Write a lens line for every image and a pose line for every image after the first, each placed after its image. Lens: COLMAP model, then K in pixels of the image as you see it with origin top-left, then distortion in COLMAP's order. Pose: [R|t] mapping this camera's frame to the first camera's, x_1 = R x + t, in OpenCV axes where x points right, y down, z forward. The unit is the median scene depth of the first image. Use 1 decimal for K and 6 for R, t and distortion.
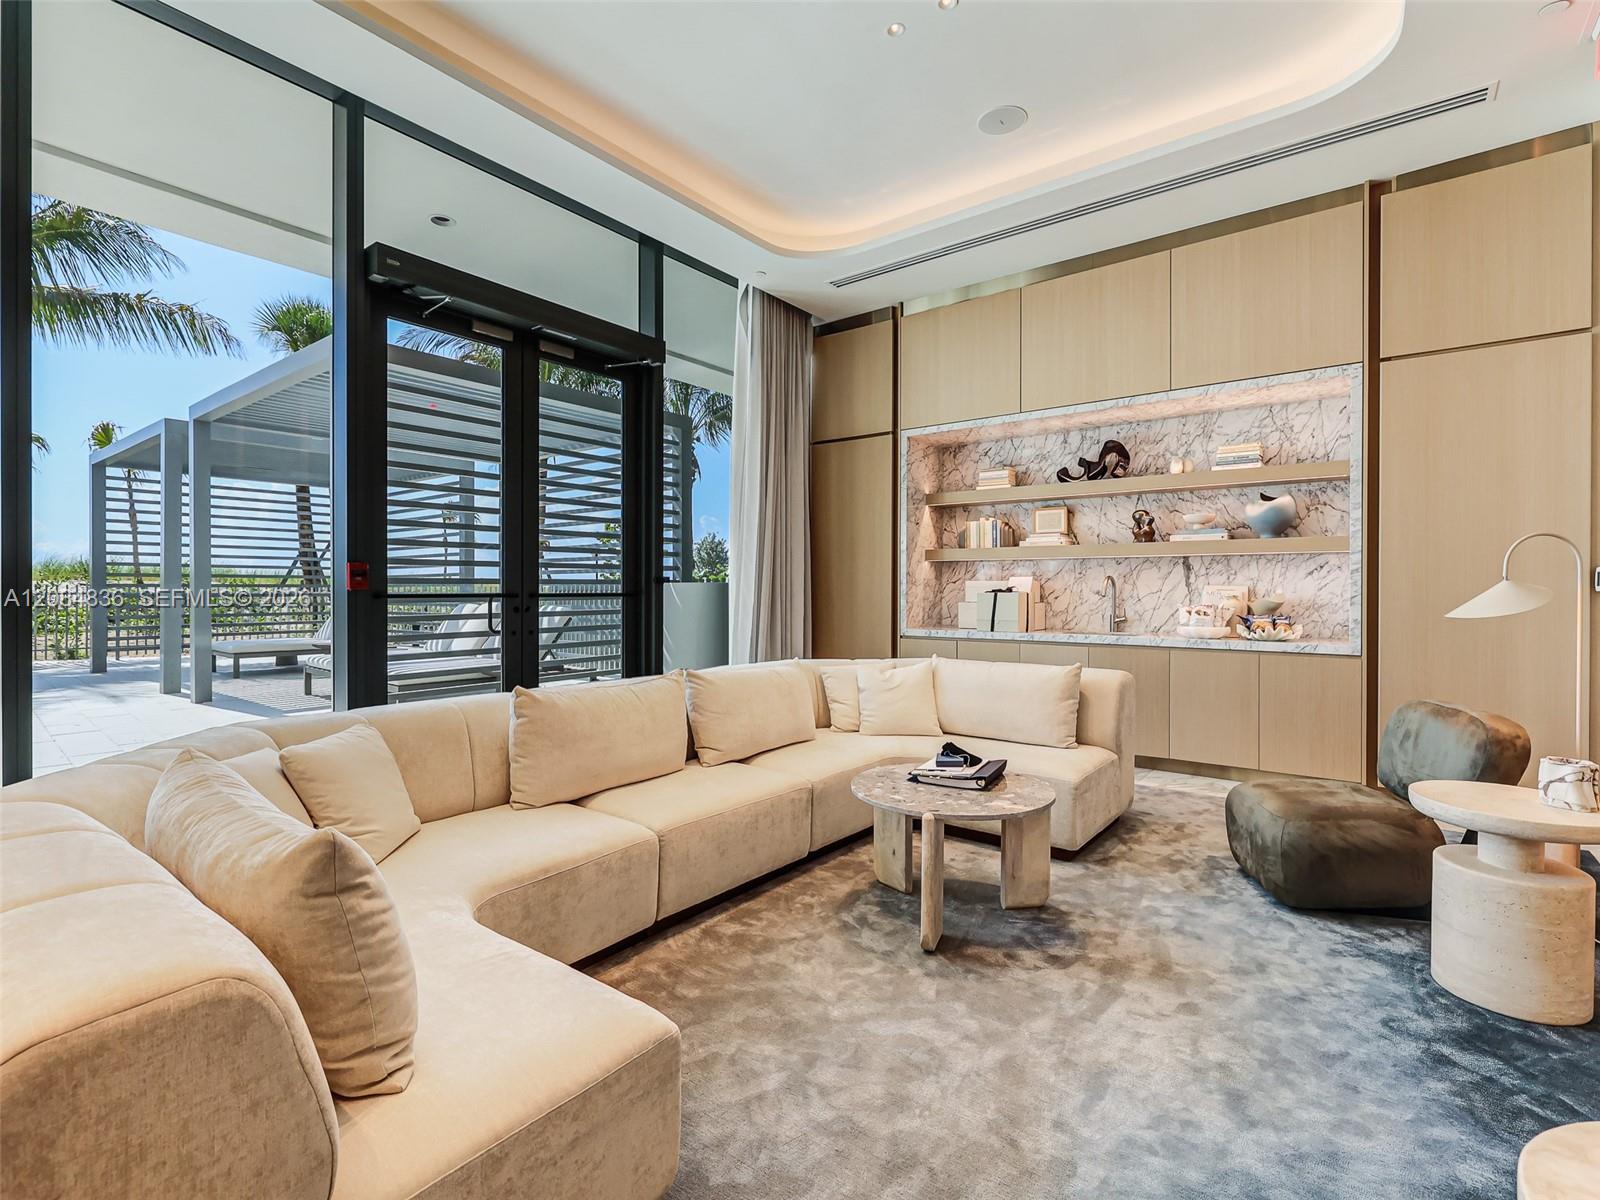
lens RADIAL K [[770.0, 0, 793.3], [0, 770.0, 588.8], [0, 0, 1]] dist [-0.000450, 0.001001]
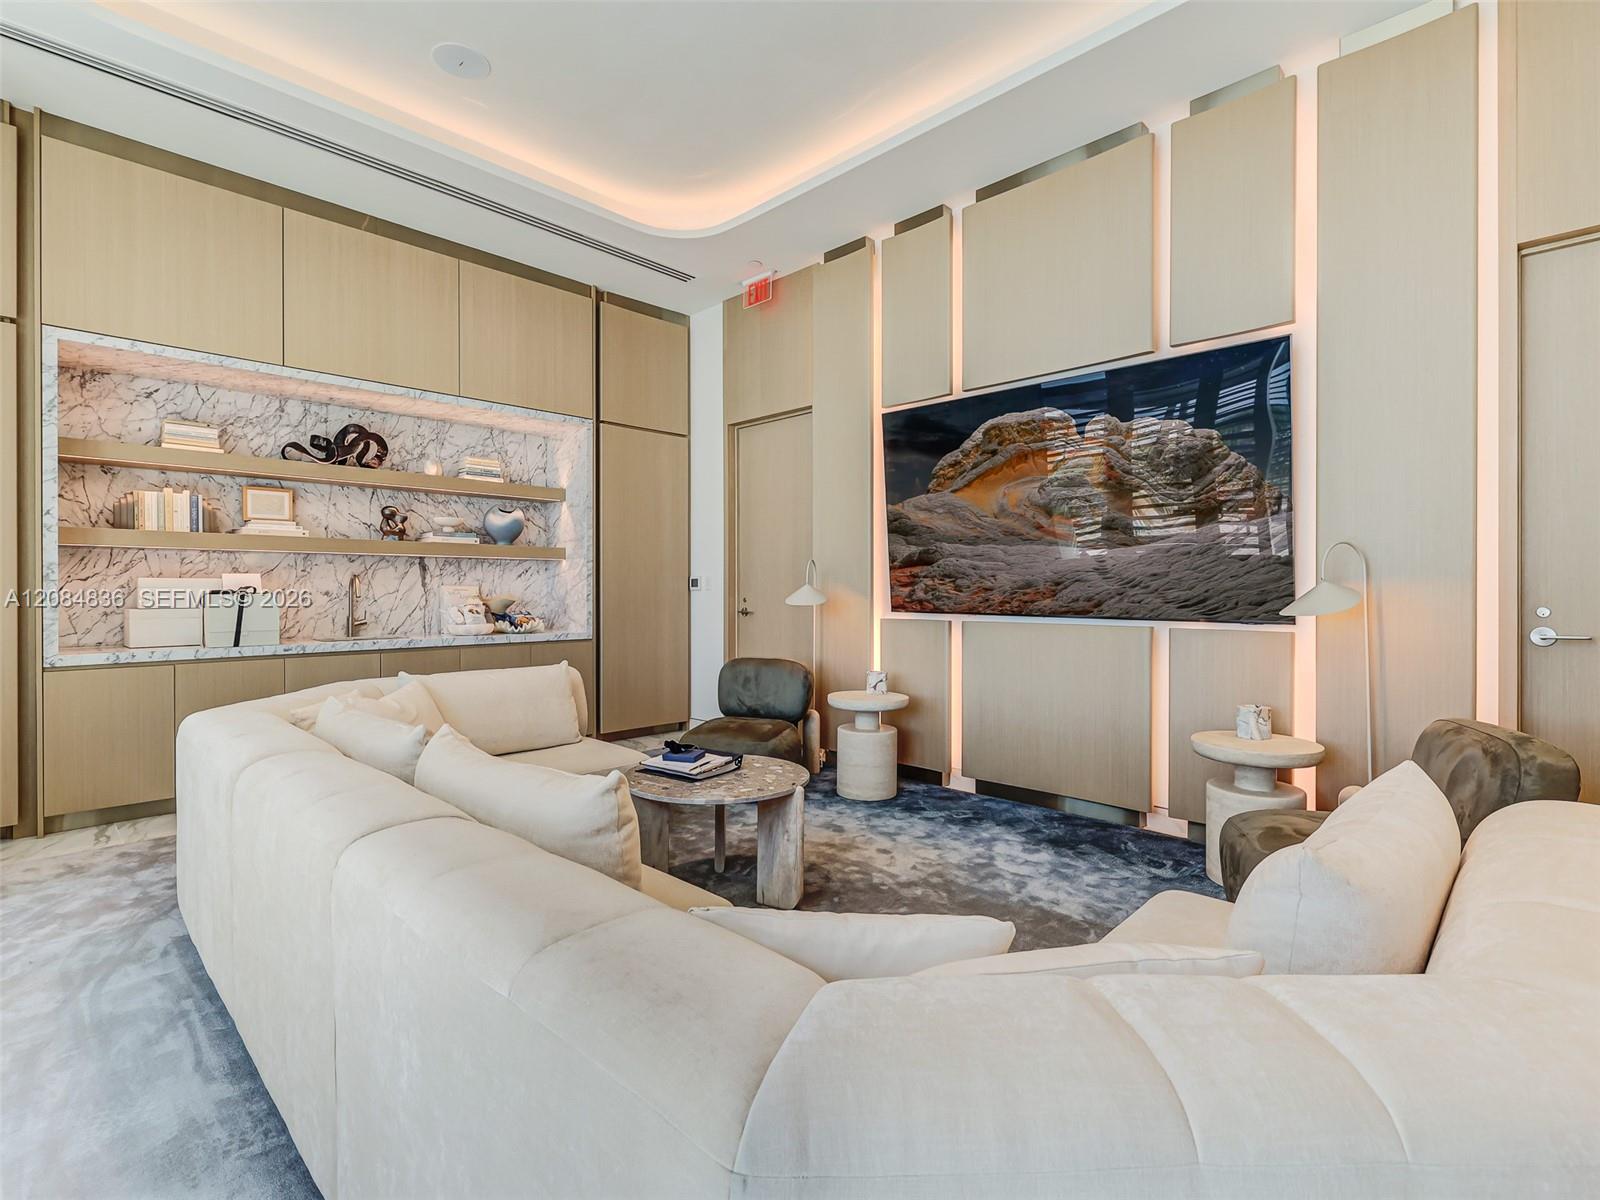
lens RADIAL K [[770.0, 0, 793.7], [0, 770.0, 592.1], [0, 0, 1]] dist [-0.000450, 0.001001]
pose [[0.113083, -0.006388, 0.993565, -0.448581], [-0.001325, 0.999977, 0.006580, -0.003252], [-0.993585, -0.002061, 0.113072, 0.406609]]
